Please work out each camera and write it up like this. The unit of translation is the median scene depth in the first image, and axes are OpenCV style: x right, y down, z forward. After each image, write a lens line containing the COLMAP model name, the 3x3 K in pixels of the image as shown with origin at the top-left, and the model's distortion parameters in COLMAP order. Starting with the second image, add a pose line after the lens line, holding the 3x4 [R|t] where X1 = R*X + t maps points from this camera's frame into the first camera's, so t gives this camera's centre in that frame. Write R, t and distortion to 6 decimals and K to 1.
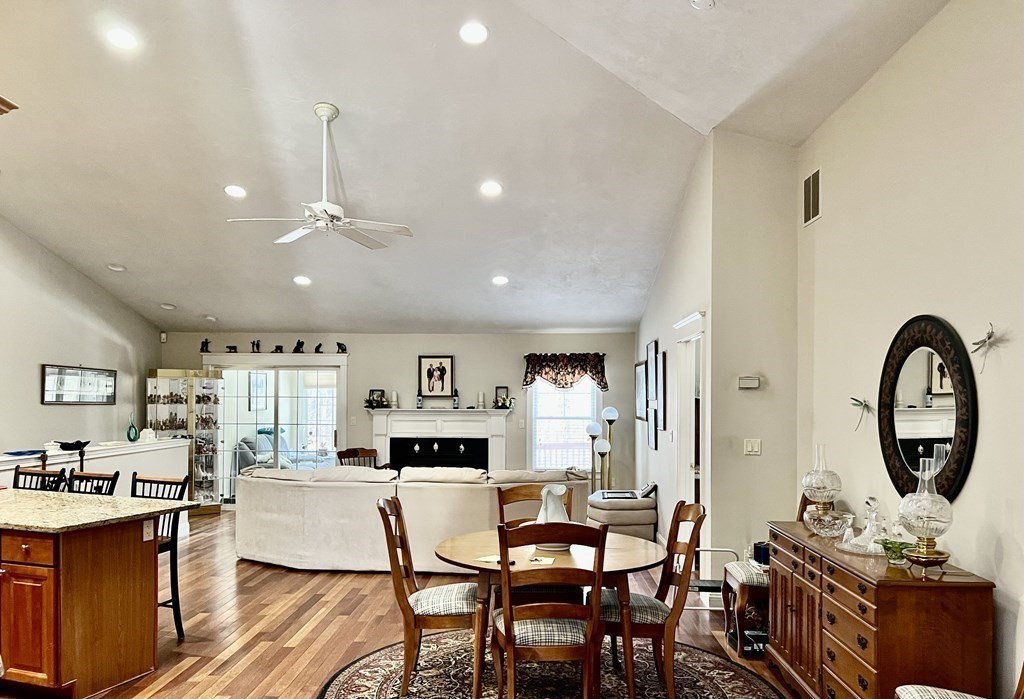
lens RADIAL K [[802.9, 0, 514.6], [0, 802.9, 398.1], [0, 0, 1]] dist [0.005369, 0.001003]
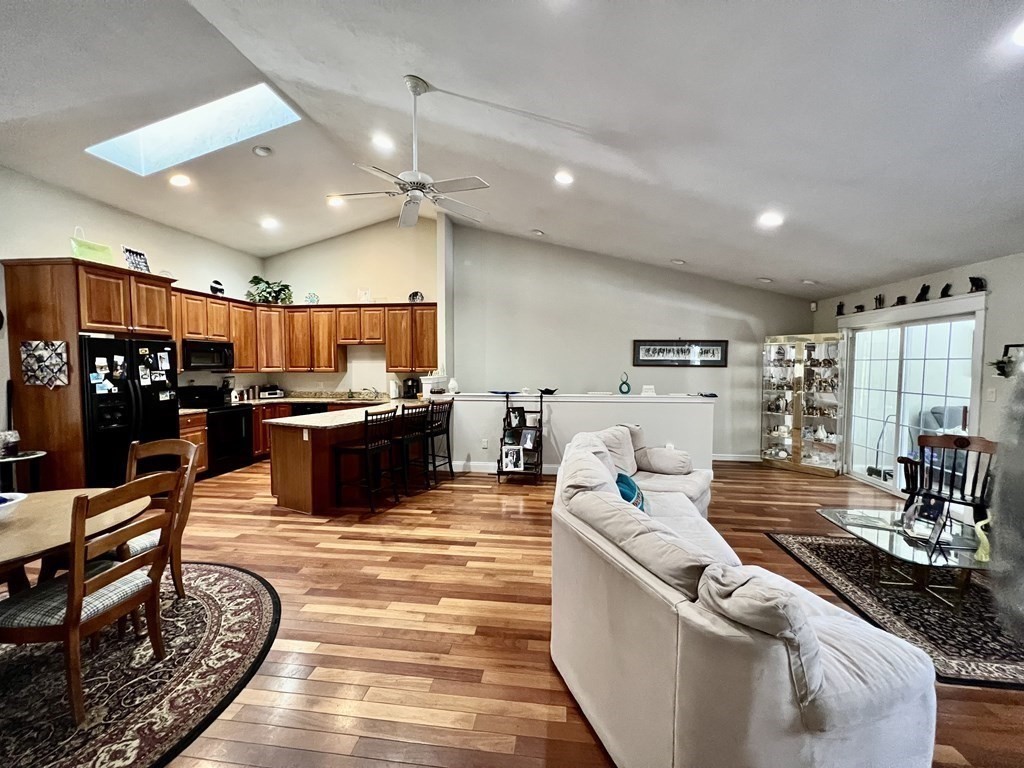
lens RADIAL K [[410.6, 0, 512.0], [0, 410.6, 384.0], [0, 0, 1]] dist [-0.000534, -0.000091]
pose [[-0.100195, 0.041915, -0.994085, 0.167316], [0.001521, 0.999118, 0.041974, 0.005885], [0.994967, 0.002694, -0.100170, 0.650956]]
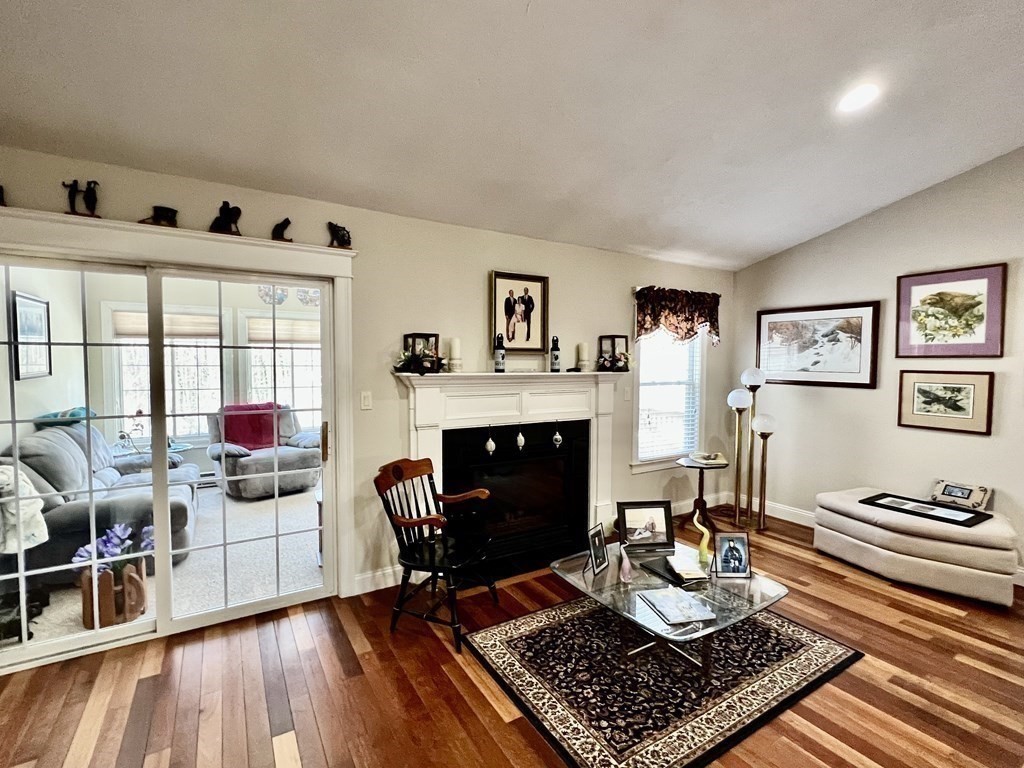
lens RADIAL K [[473.6, 0, 512.0], [0, 473.6, 384.0], [0, 0, 1]] dist [-0.011584, -0.000228]
pose [[0.836327, -0.022256, 0.547779, -0.281206], [-0.003744, 0.998920, 0.046301, 0.006358], [-0.548218, -0.040774, 0.835341, 0.729912]]
